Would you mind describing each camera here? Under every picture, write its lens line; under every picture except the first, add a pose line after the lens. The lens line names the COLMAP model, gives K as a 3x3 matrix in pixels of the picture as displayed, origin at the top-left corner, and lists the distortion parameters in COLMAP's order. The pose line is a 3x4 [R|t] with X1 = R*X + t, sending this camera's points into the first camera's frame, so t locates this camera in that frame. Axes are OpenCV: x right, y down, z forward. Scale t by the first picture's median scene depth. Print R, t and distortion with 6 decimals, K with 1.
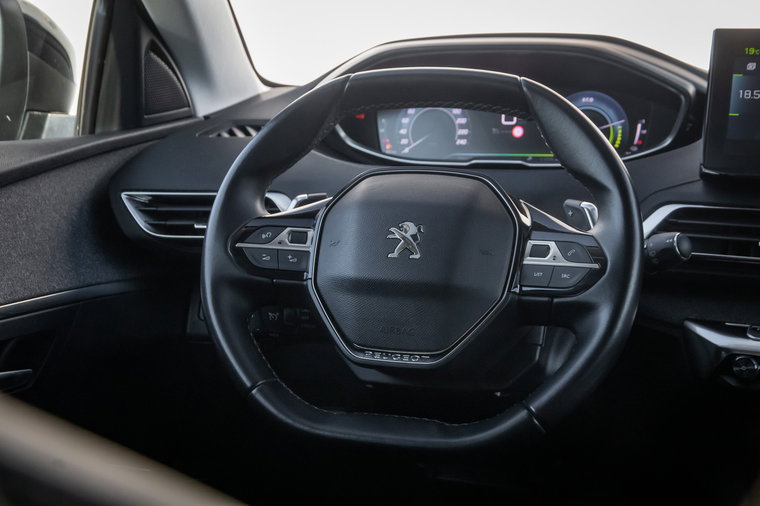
lens RADIAL K [[1401.8, 0, 369.3], [0, 1401.8, 256.5], [0, 0, 1]] dist [0.143717, -0.007115]
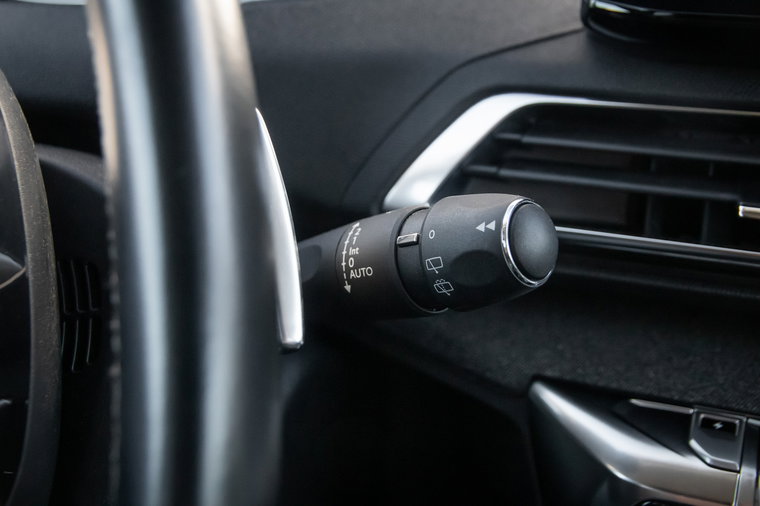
lens RADIAL K [[1049.6, 0, 380.0], [0, 1049.6, 253.0], [0, 0, 1]] dist [0.012321, 0.023668]
pose [[0.998220, -0.008365, 0.059054, 0.166561], [-0.000730, 0.988328, 0.152342, -0.038751], [-0.059639, -0.152114, 0.986562, 0.731693]]
